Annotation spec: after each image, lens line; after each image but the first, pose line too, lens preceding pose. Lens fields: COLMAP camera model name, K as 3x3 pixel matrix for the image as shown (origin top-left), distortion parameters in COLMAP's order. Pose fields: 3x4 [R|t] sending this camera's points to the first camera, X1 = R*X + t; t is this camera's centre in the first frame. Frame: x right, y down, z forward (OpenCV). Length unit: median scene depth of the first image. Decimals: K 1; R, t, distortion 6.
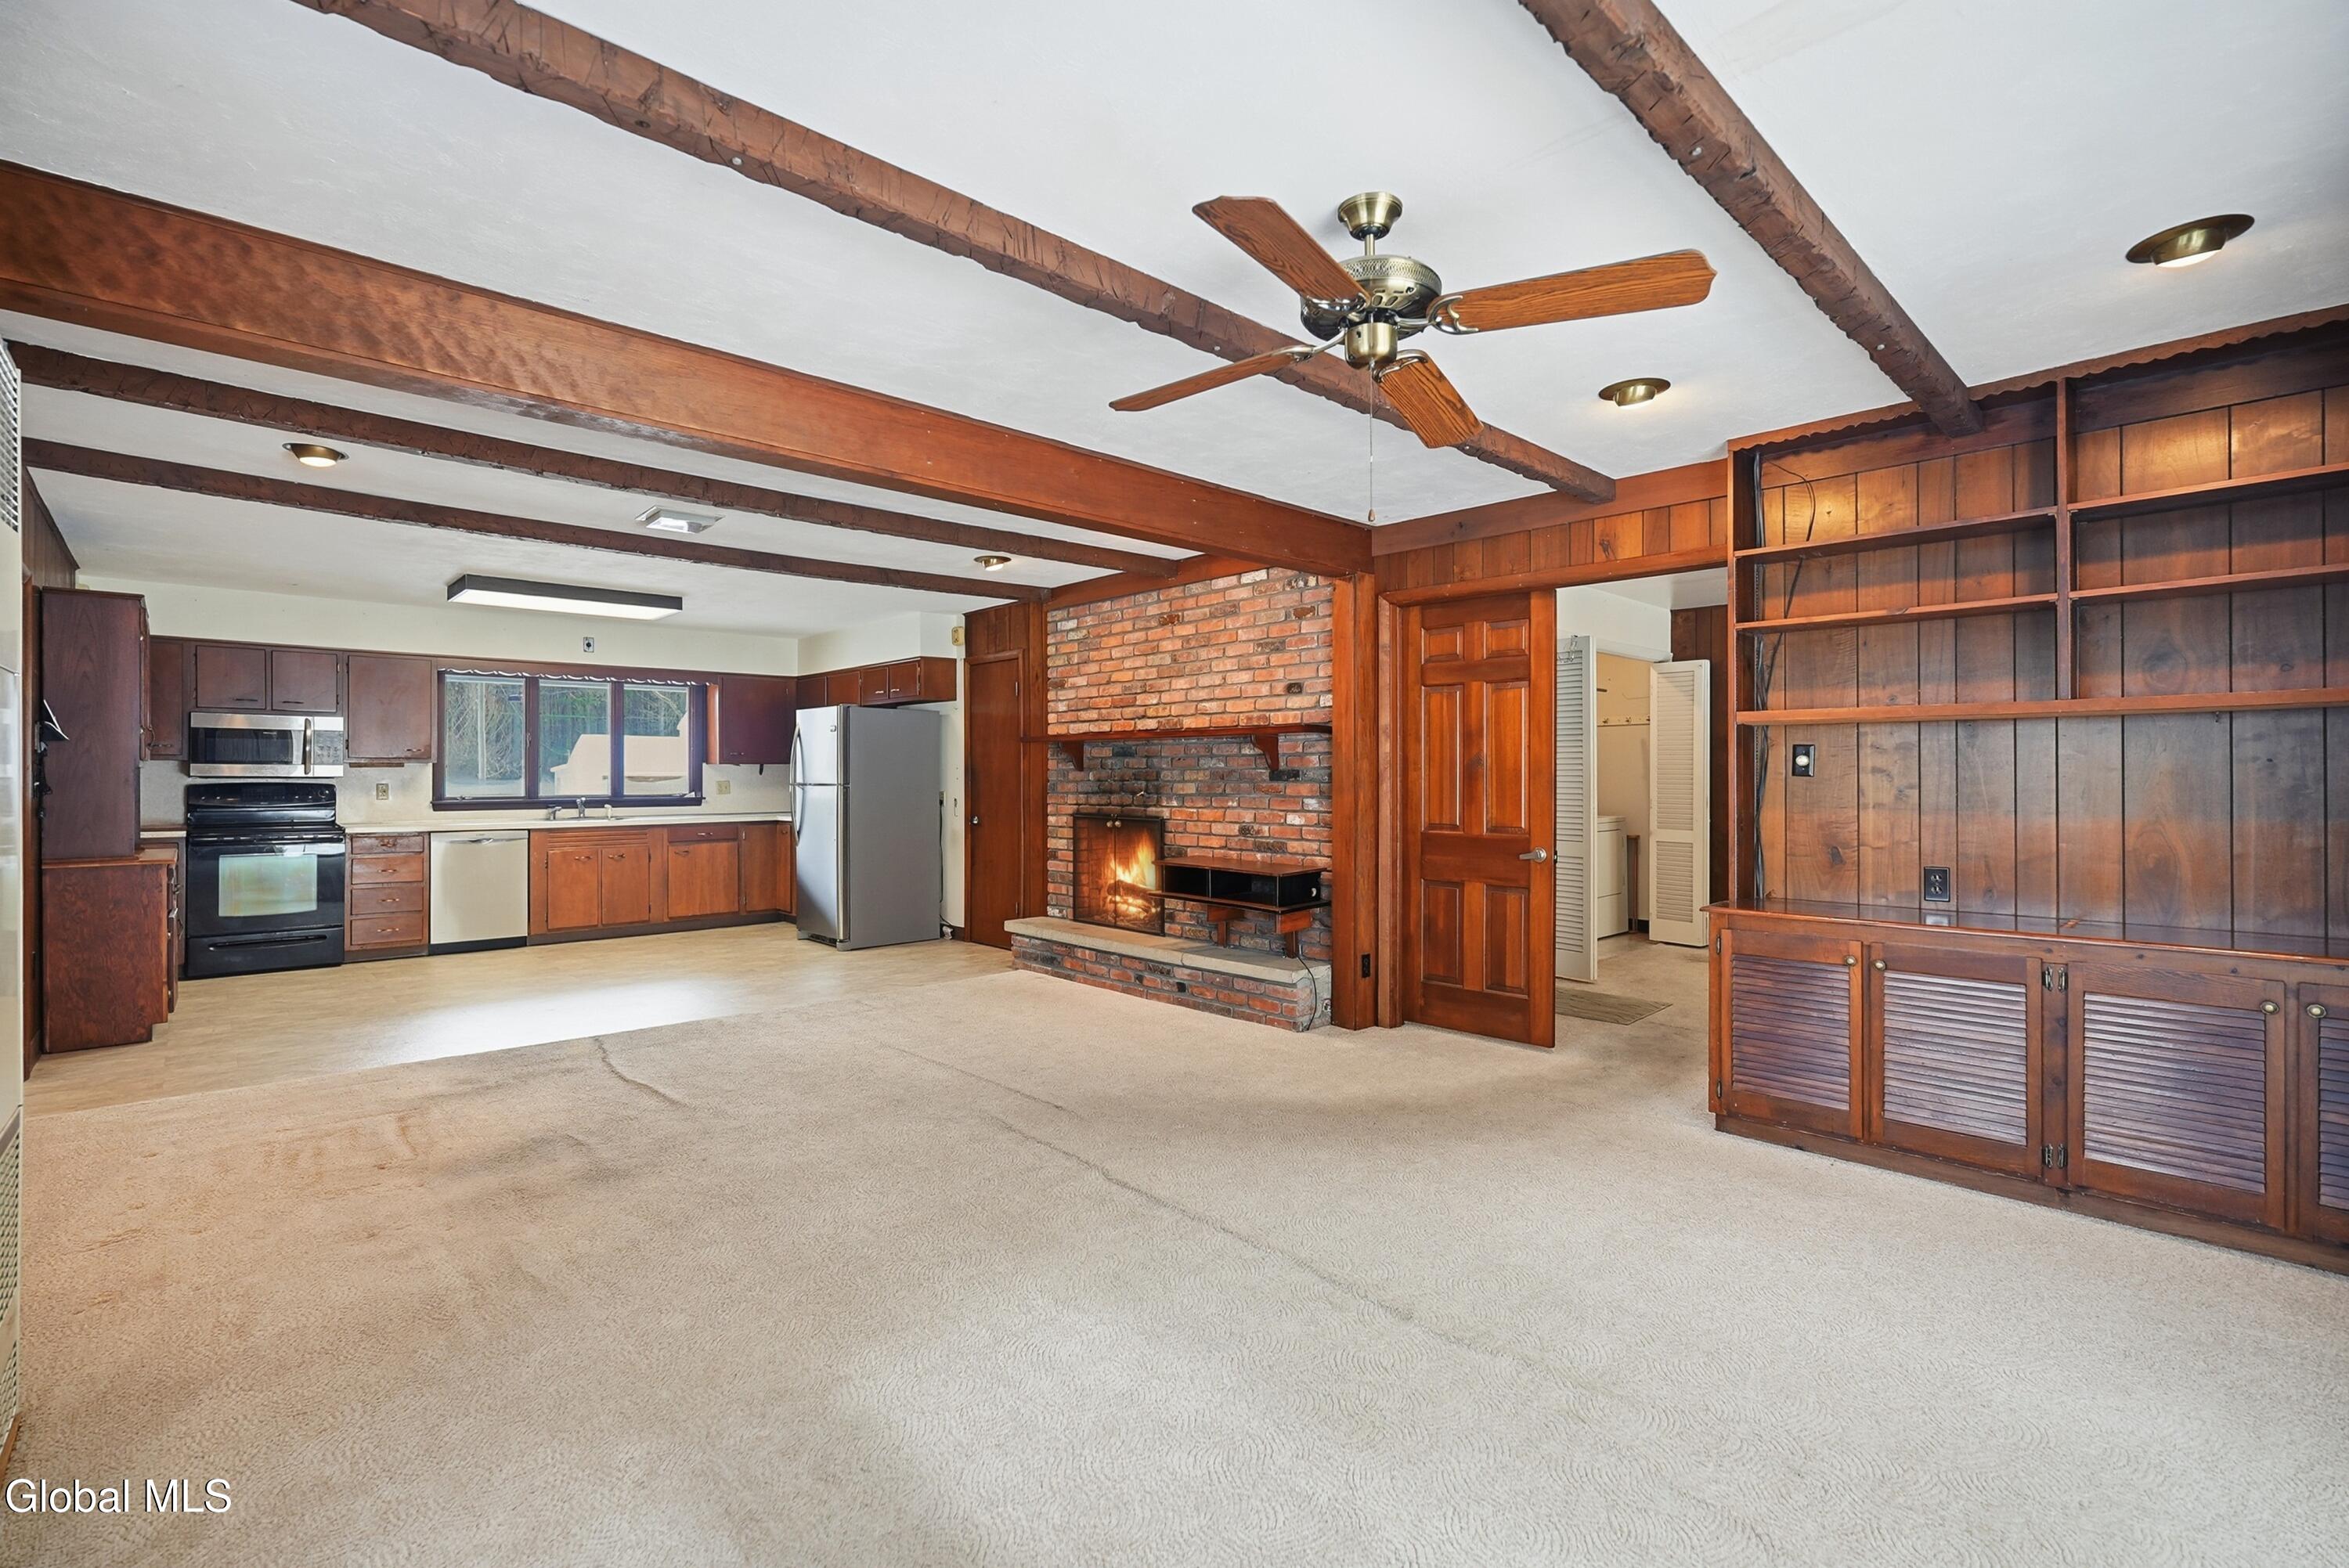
lens RADIAL K [[1055.5, 0, 1168.8], [0, 1055.5, 774.3], [0, 0, 1]] dist [-0.007925, 0.002881]
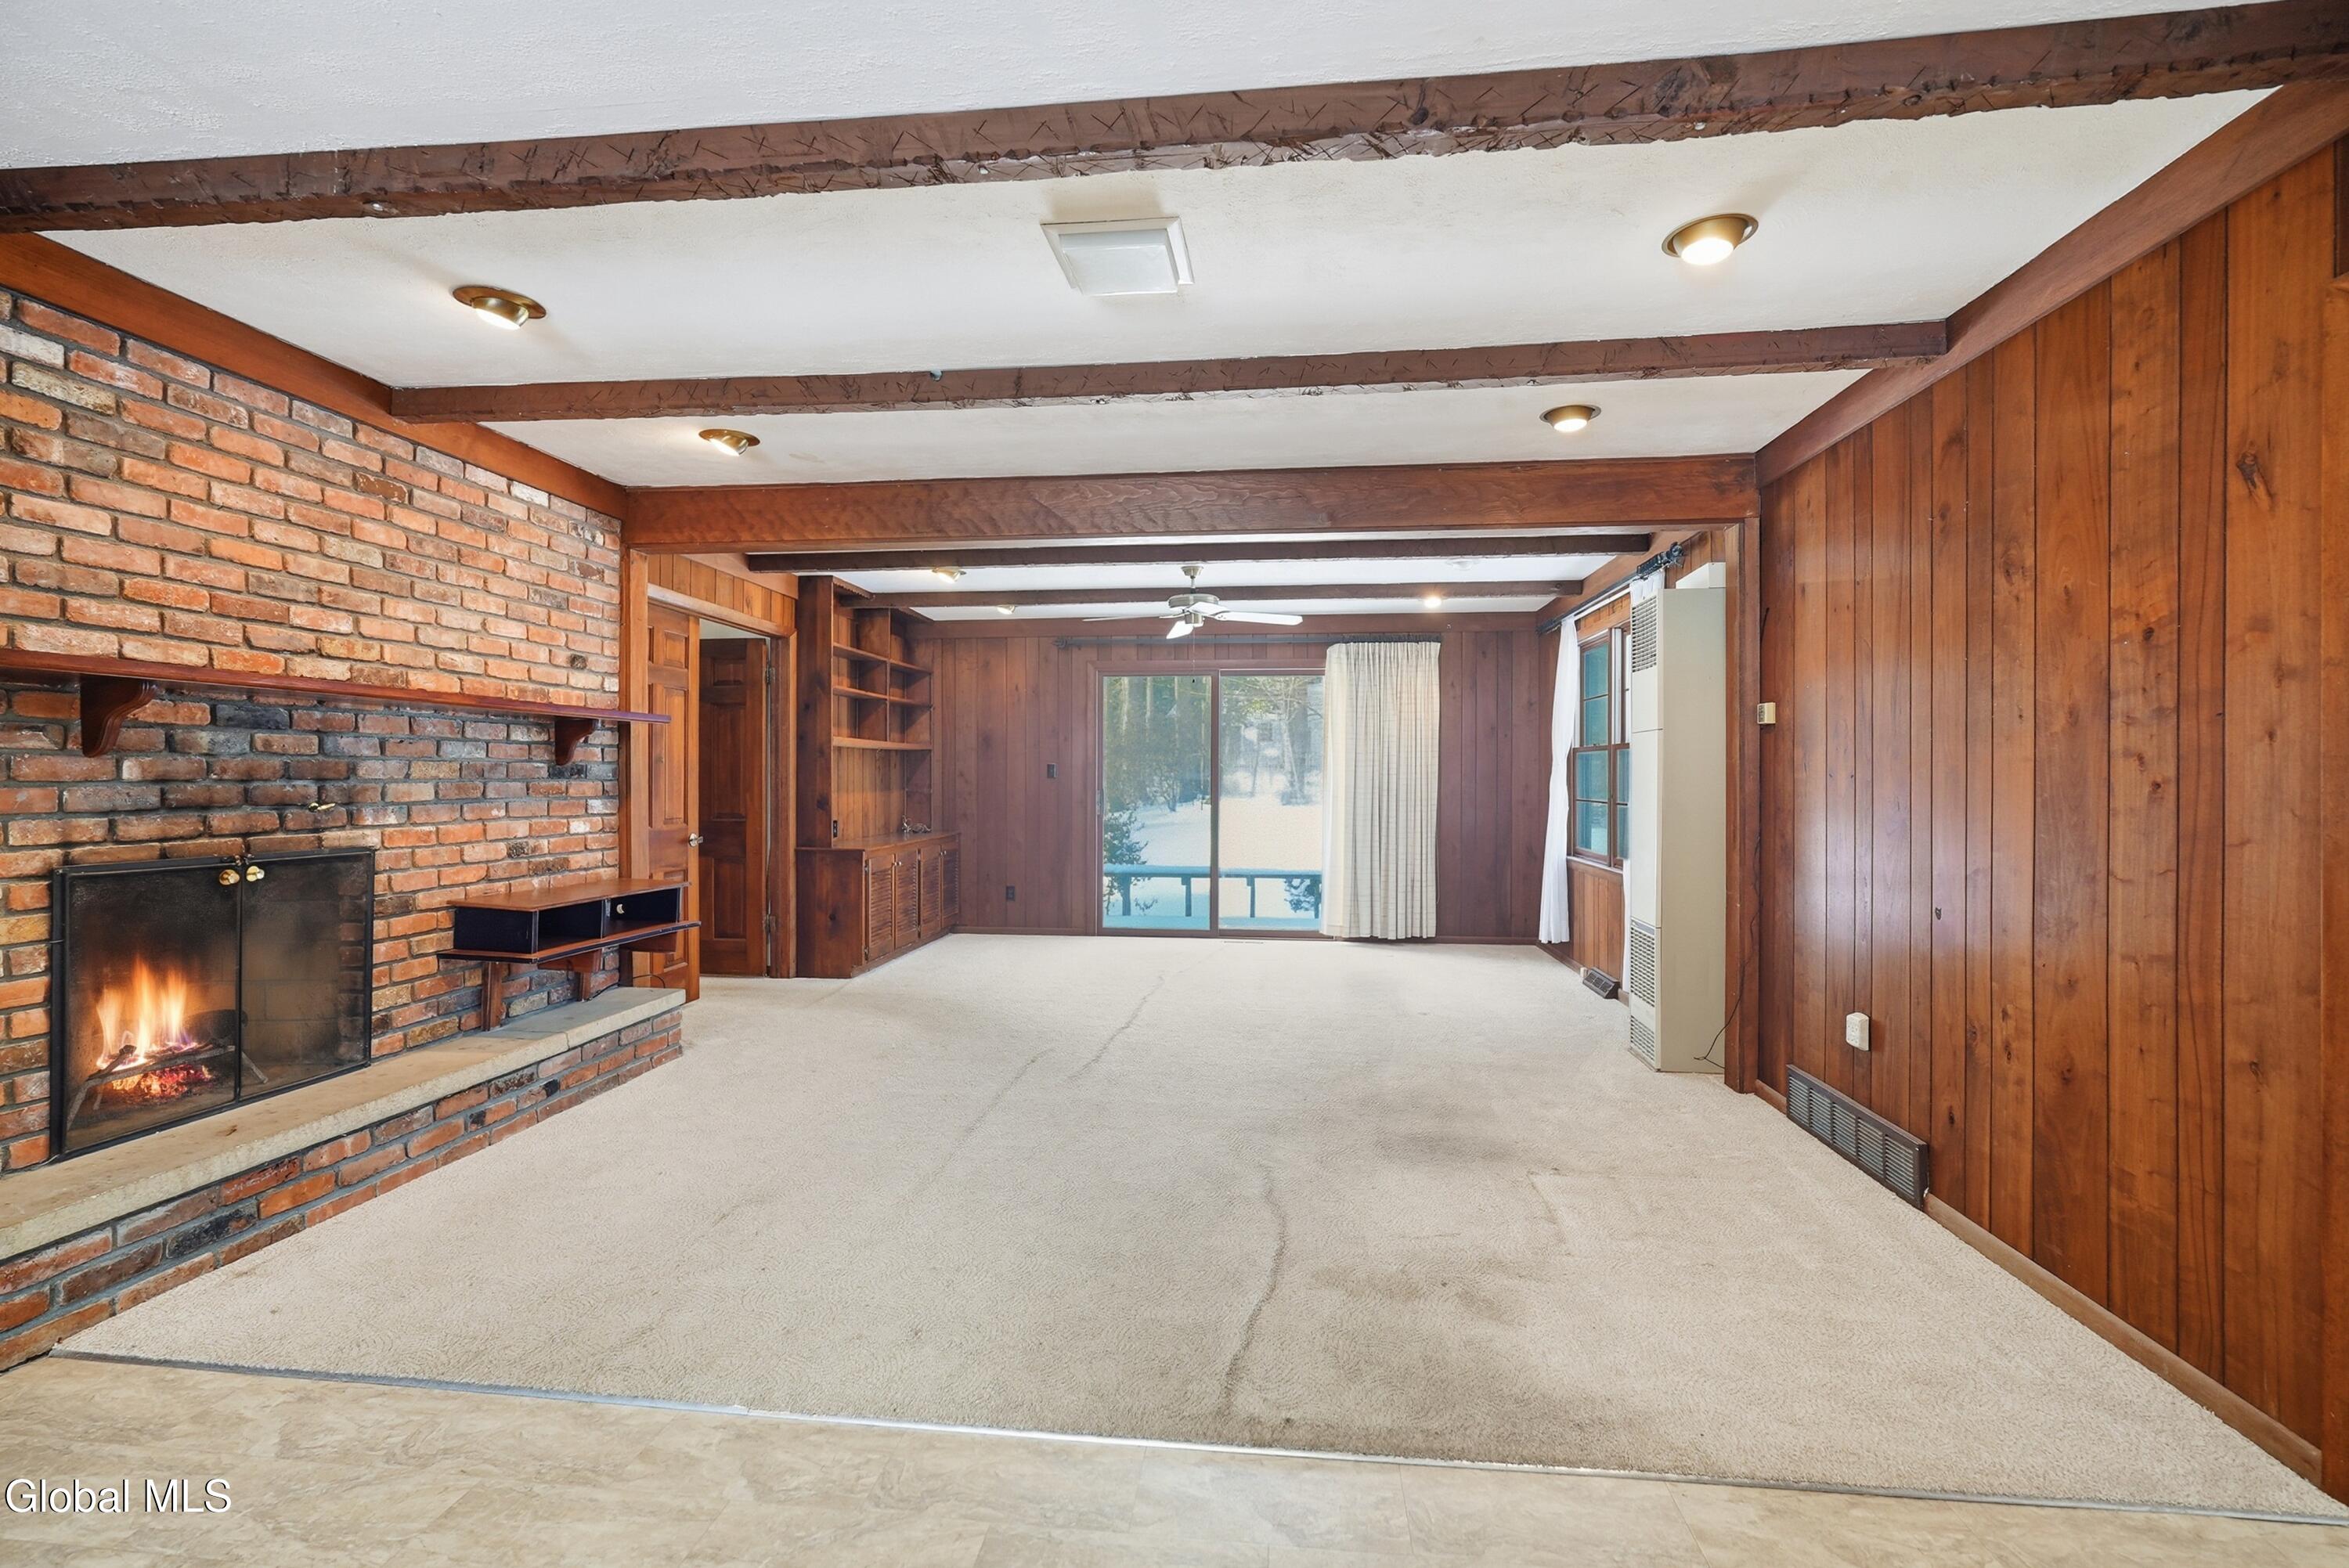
lens RADIAL K [[1055.5, 0, 1164.4], [0, 1055.5, 780.1], [0, 0, 1]] dist [-0.007925, 0.002881]
pose [[-0.647043, -0.004747, 0.762439, -0.631436], [-0.004147, 0.999988, 0.002706, 0.002989], [-0.762443, -0.001411, -0.647054, 0.960769]]
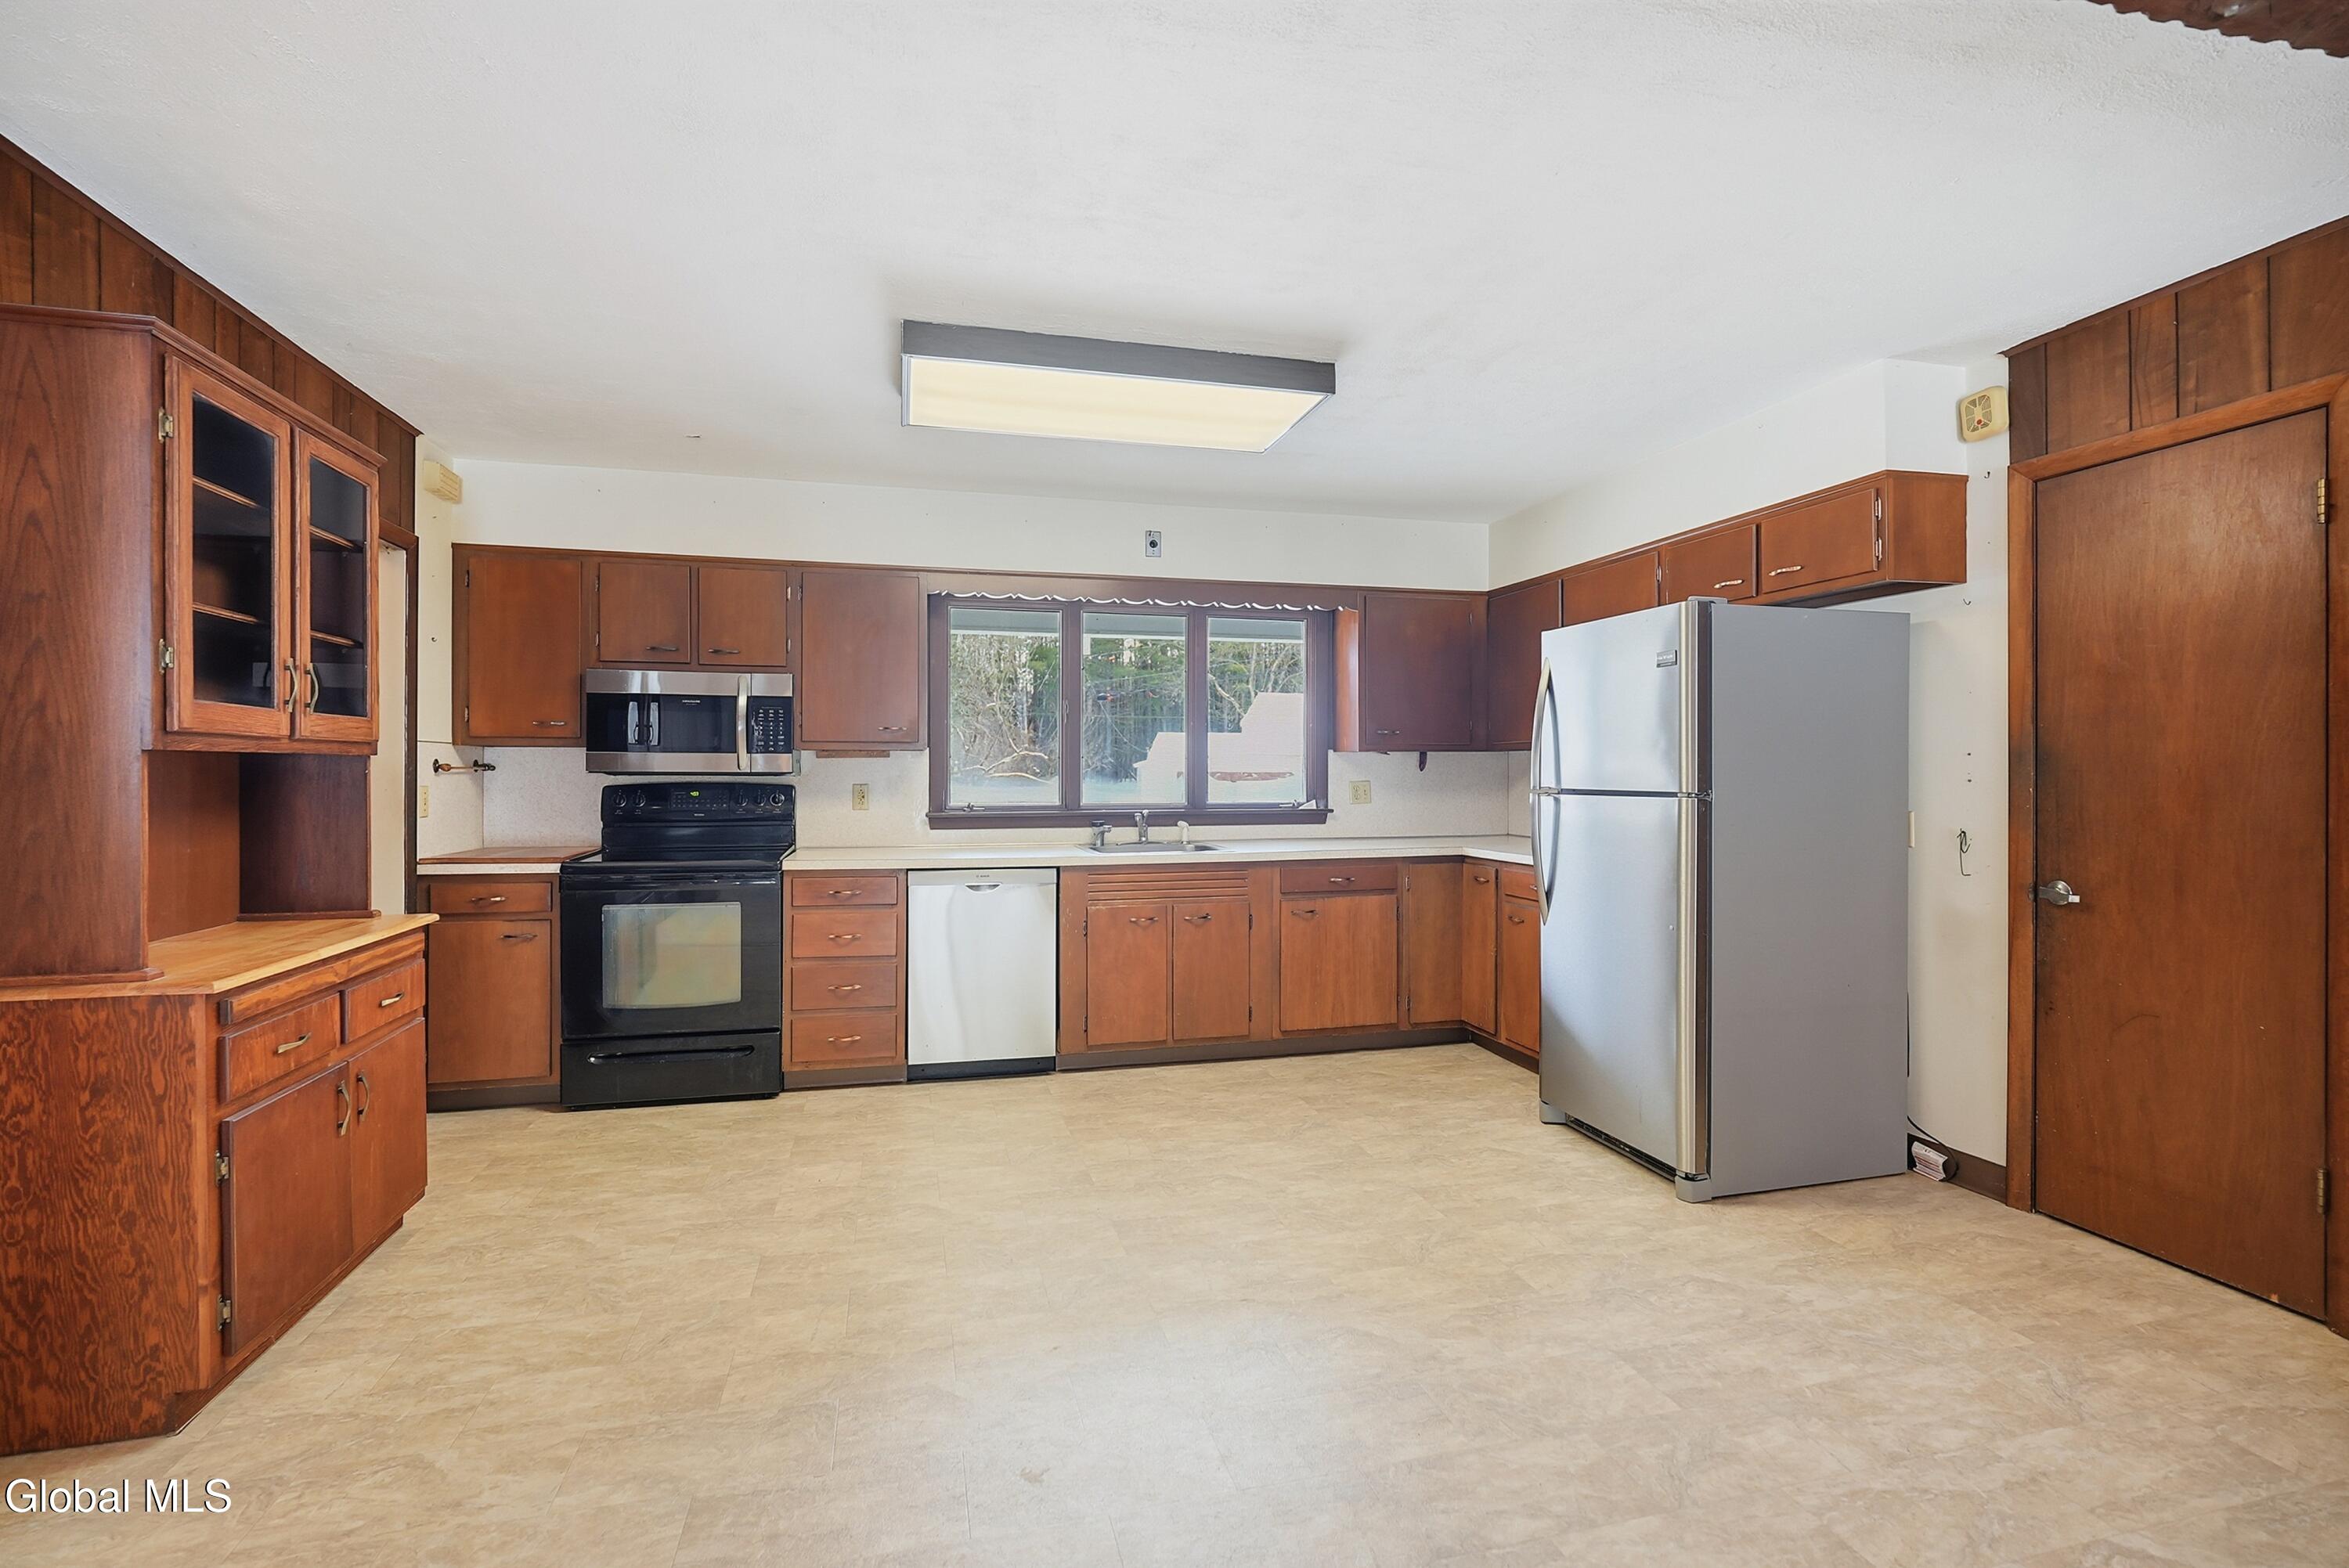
lens RADIAL K [[1055.5, 0, 1174.3], [0, 1055.5, 777.1], [0, 0, 1]] dist [-0.007925, 0.002881]
pose [[0.880071, 0.003926, -0.474826, -0.313276], [-0.000829, 0.999977, 0.006732, 0.000540], [0.474842, -0.005531, 0.880054, 0.584590]]
